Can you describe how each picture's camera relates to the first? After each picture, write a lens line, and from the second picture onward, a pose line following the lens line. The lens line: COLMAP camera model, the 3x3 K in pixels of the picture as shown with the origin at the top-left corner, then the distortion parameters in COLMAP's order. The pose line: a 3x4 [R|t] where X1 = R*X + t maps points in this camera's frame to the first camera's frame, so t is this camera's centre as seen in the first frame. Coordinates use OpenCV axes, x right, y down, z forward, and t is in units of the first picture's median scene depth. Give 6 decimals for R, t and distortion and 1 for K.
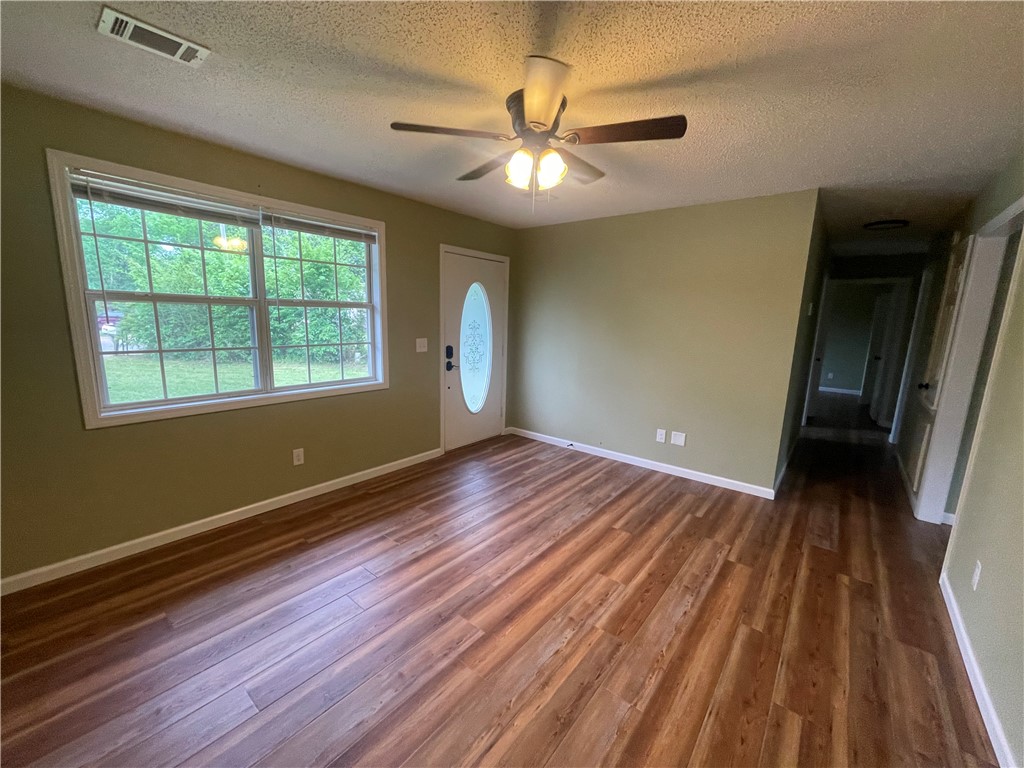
lens RADIAL K [[413.9, 0, 506.3], [0, 413.9, 386.9], [0, 0, 1]] dist [0.000078, -0.000241]
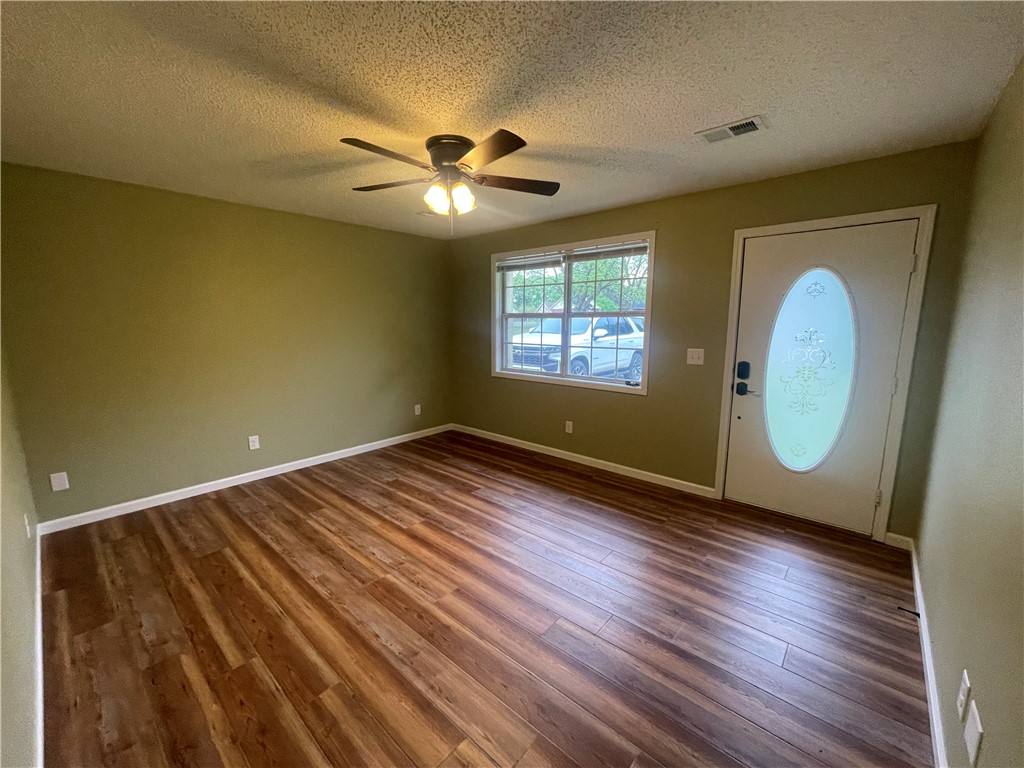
lens RADIAL K [[413.9, 0, 505.5], [0, 413.9, 384.6], [0, 0, 1]] dist [0.000078, -0.000241]
pose [[-0.042930, 0.128454, -0.990786, 1.121847], [-0.171742, 0.975989, 0.133977, -0.152945], [0.984206, 0.175911, -0.019839, 1.068665]]
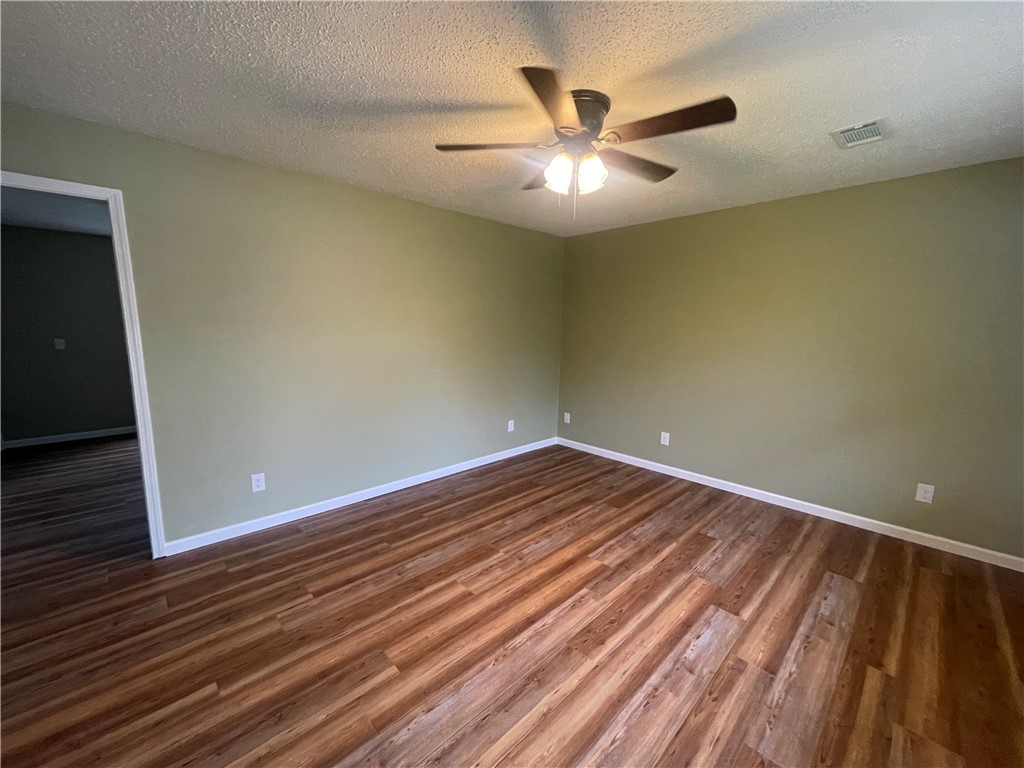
lens RADIAL K [[413.9, 0, 506.6], [0, 413.9, 387.9], [0, 0, 1]] dist [0.000078, -0.000241]
pose [[-0.991943, -0.058072, 0.112591, 0.075248], [-0.018614, 0.945913, 0.323886, -0.299183], [-0.125310, 0.319181, -0.939373, 1.757117]]
